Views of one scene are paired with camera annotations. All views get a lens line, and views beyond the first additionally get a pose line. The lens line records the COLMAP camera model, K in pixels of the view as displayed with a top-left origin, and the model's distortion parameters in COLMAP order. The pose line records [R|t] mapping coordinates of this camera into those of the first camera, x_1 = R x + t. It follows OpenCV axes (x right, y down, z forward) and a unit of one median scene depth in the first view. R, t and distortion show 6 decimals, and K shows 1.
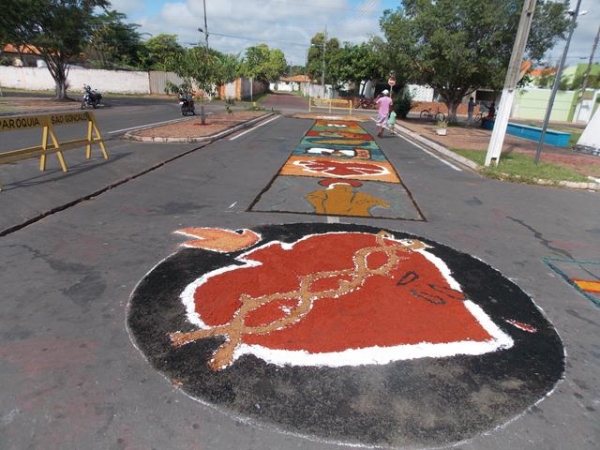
lens RADIAL K [[506.6, 0, 300.0], [0, 506.6, 225.0], [0, 0, 1]] dist [-0.048052, 0.001429]
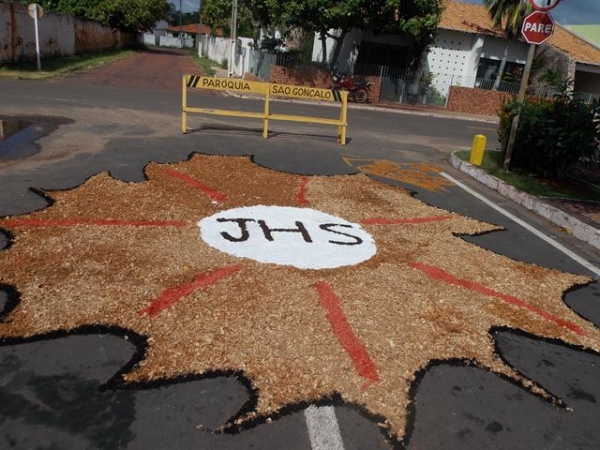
lens RADIAL K [[506.6, 0, 300.0], [0, 506.6, 225.0], [0, 0, 1]] dist [-0.048052, 0.001429]
pose [[0.983164, -0.009921, 0.182457, 0.017586], [-0.003574, 0.997290, 0.073485, -0.127733], [-0.182692, -0.072900, 0.980464, 0.479281]]
